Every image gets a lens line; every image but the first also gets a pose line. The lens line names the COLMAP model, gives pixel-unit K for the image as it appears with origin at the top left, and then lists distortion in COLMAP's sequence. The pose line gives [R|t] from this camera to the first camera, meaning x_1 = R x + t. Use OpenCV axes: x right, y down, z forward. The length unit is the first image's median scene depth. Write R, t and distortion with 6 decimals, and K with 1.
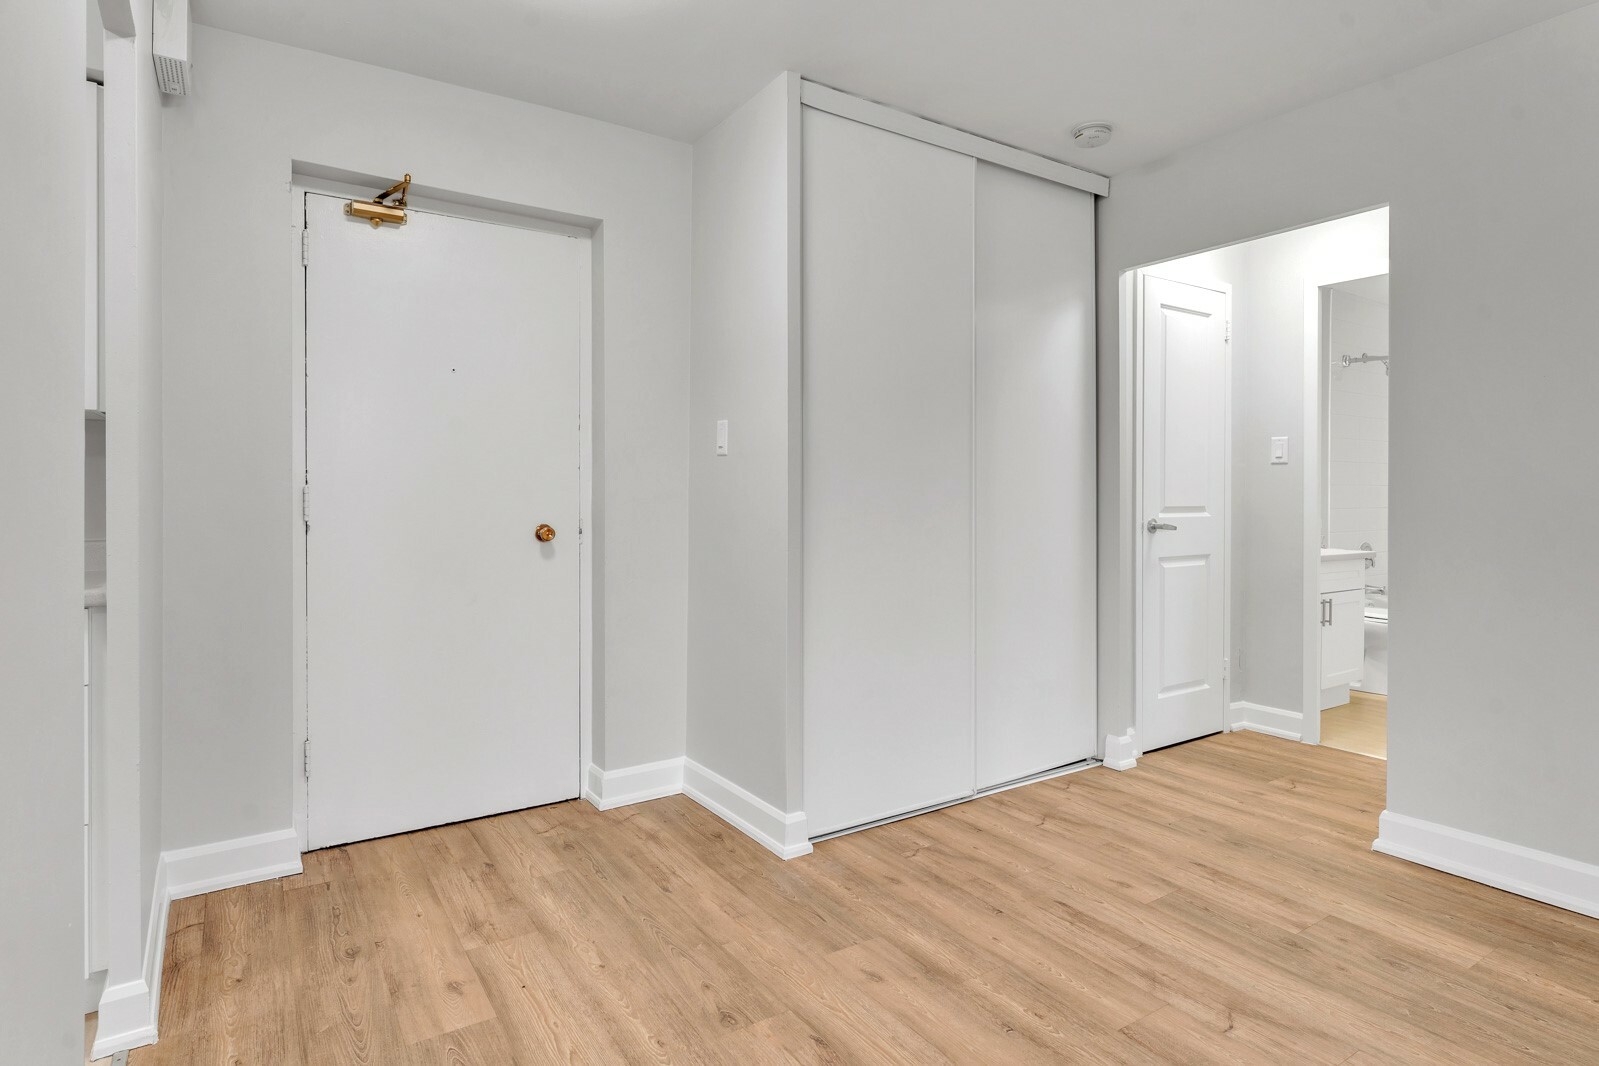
lens RADIAL K [[848.7, 0, 802.0], [0, 848.7, 501.0], [0, 0, 1]] dist [-0.003318, -0.000749]
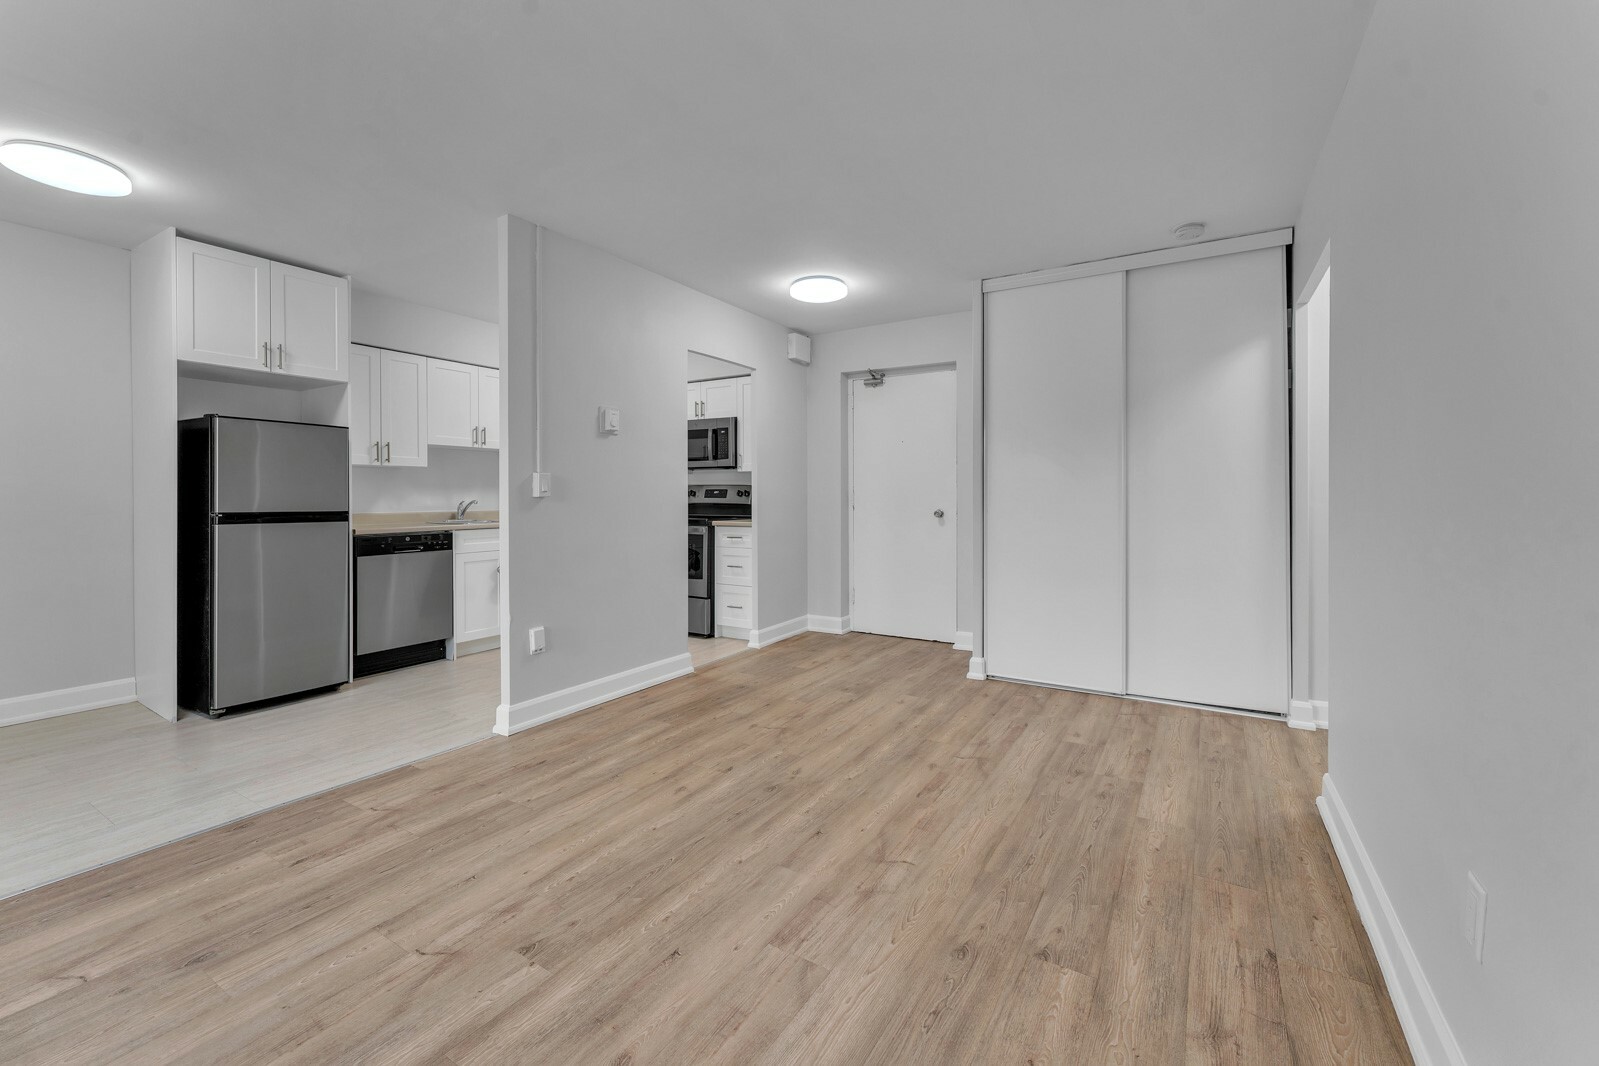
lens RADIAL K [[662.5, 0, 804.0], [0, 662.5, 502.2], [0, 0, 1]] dist [0.001023, 0.000152]
pose [[0.429125, 0.009657, -0.903194, 1.276865], [-0.003443, 0.999953, 0.009055, -0.005325], [0.903239, -0.000776, 0.429138, -0.020860]]
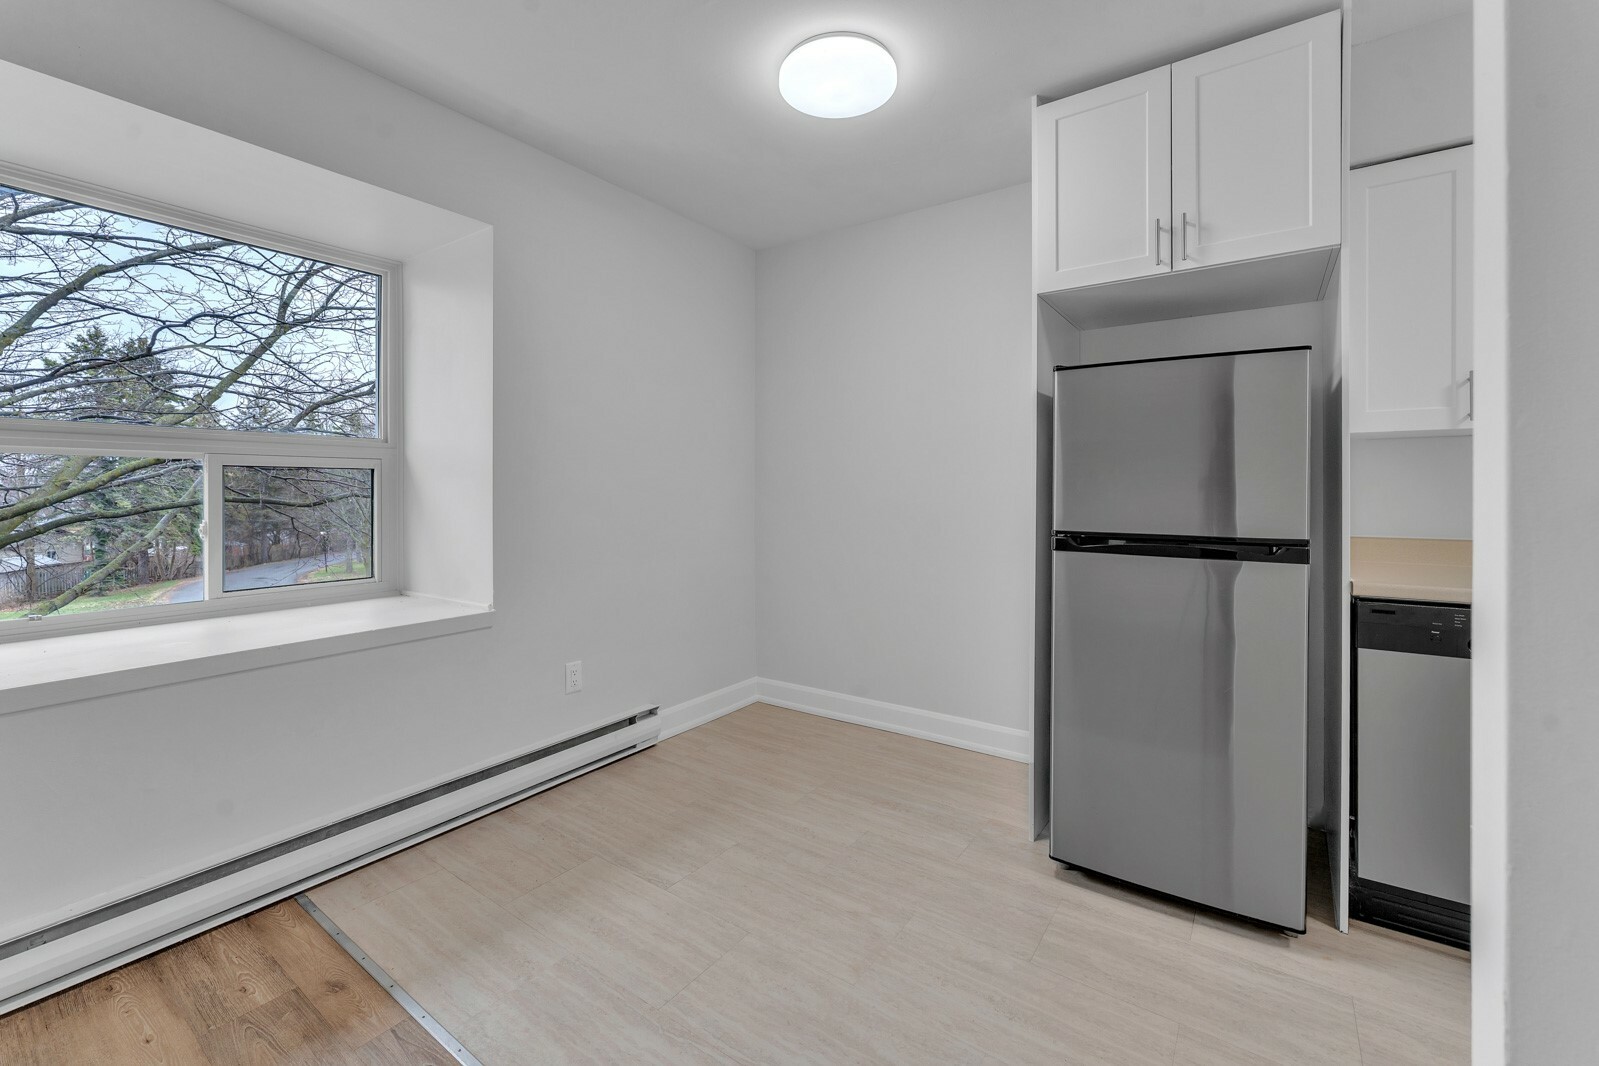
lens RADIAL K [[659.2, 0, 795.1], [0, 659.2, 492.3], [0, 0, 1]] dist [-0.000675, -0.000081]
pose [[-0.930024, 0.004625, -0.367469, 0.161526], [0.001454, 0.999959, 0.008906, -0.021478], [0.367495, 0.007748, -0.929993, 0.107084]]
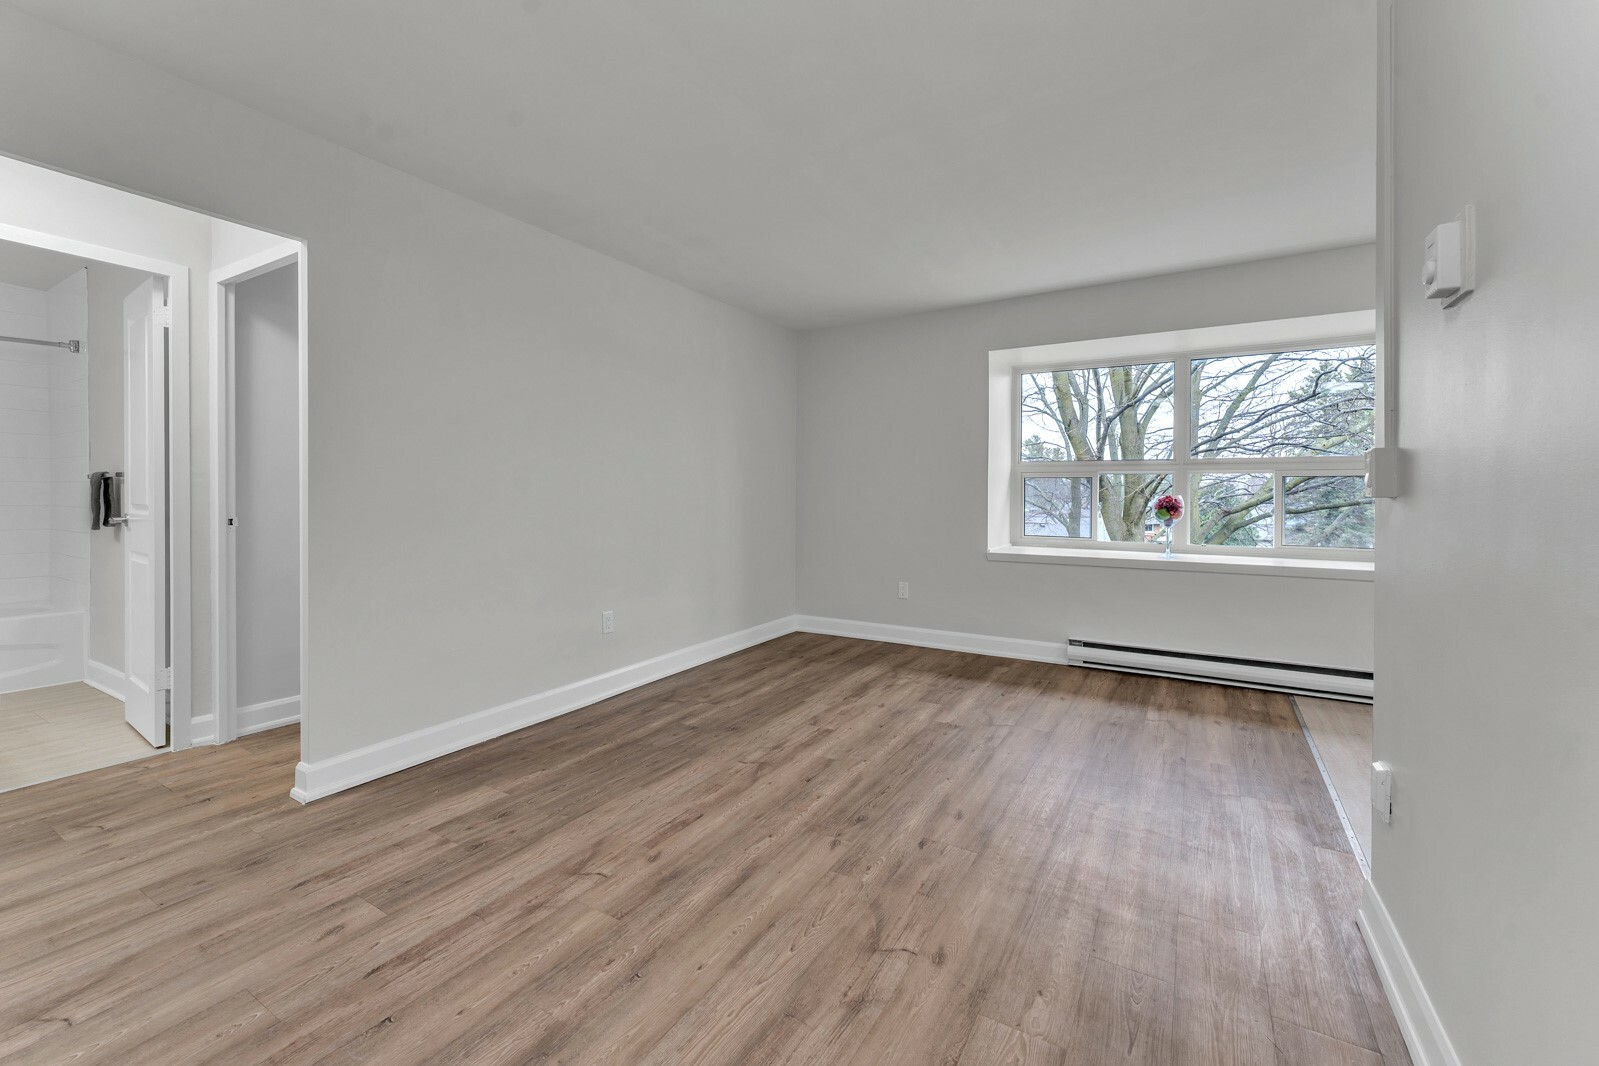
lens RADIAL K [[659.2, 0, 795.1], [0, 659.2, 492.3], [0, 0, 1]] dist [-0.000675, -0.000081]
pose [[-0.430281, 0.004061, 0.902686, -0.447447], [0.000261, 0.999990, -0.004375, -0.005150], [-0.902695, -0.001647, -0.430278, 0.845457]]
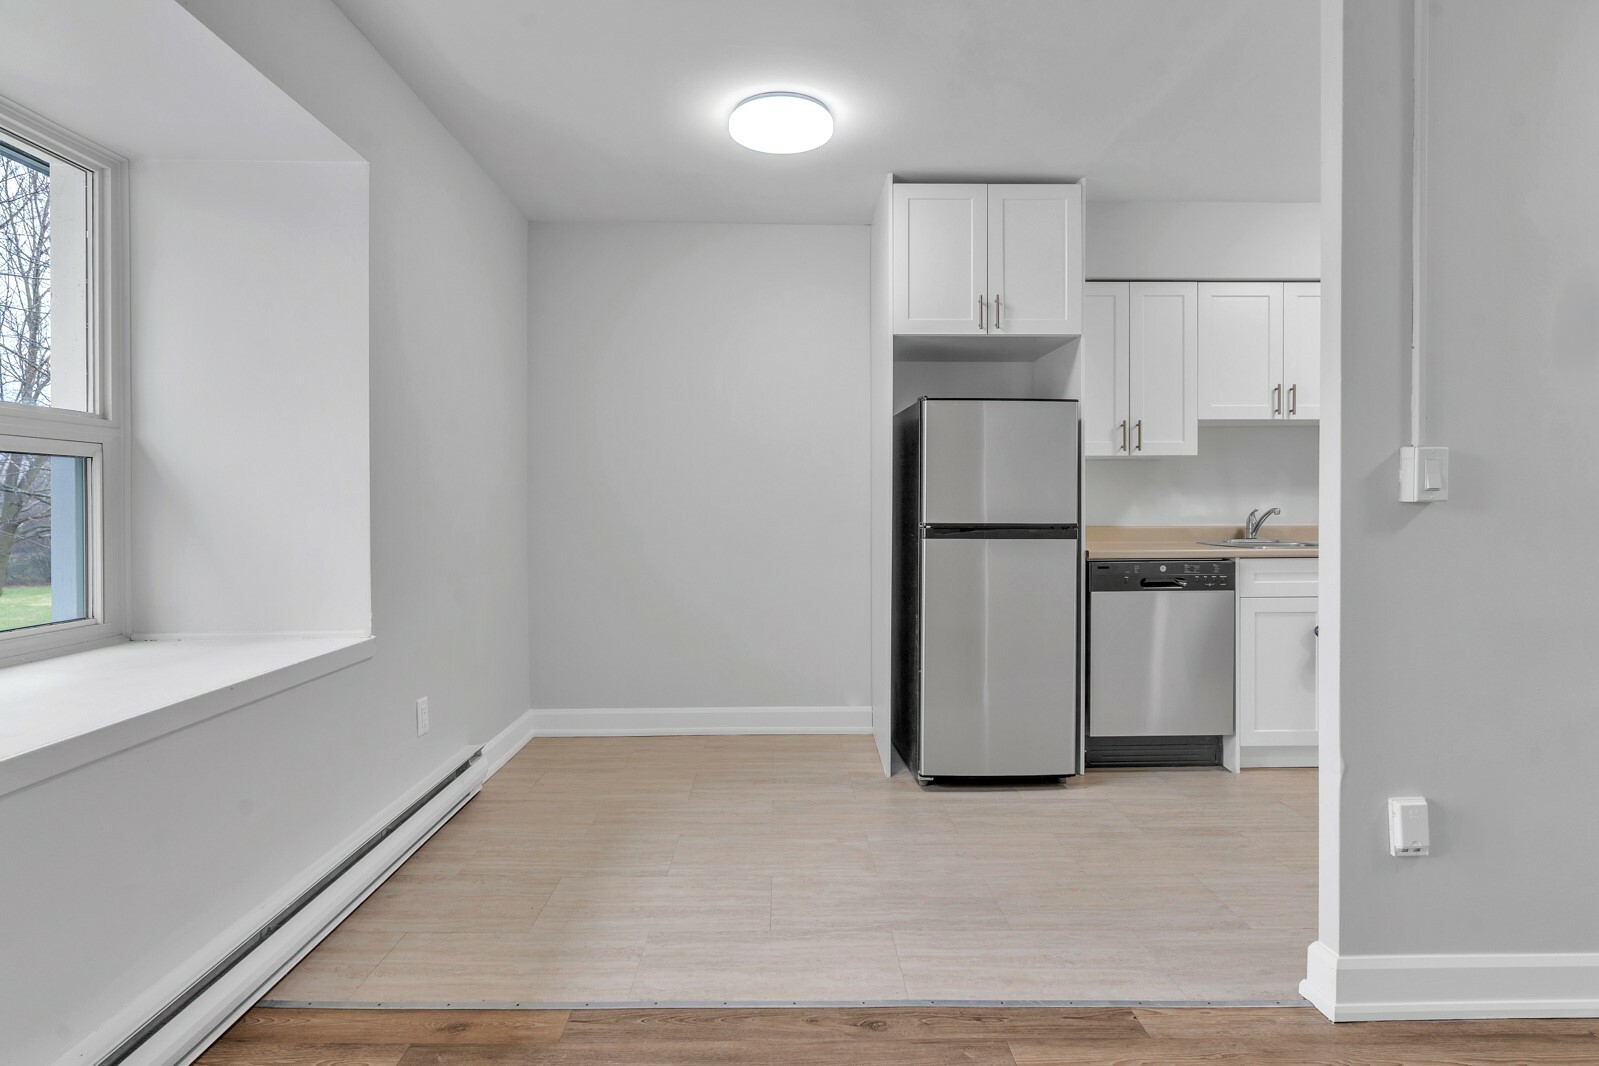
lens RADIAL K [[827.9, 0, 780.2], [0, 827.9, 510.0], [0, 0, 1]] dist [-0.000099, -0.000100]
pose [[-0.537267, 0.009194, -0.843362, 0.782232], [-0.000053, 0.999940, 0.010935, -0.002752], [0.843412, 0.005920, -0.537234, -0.011519]]
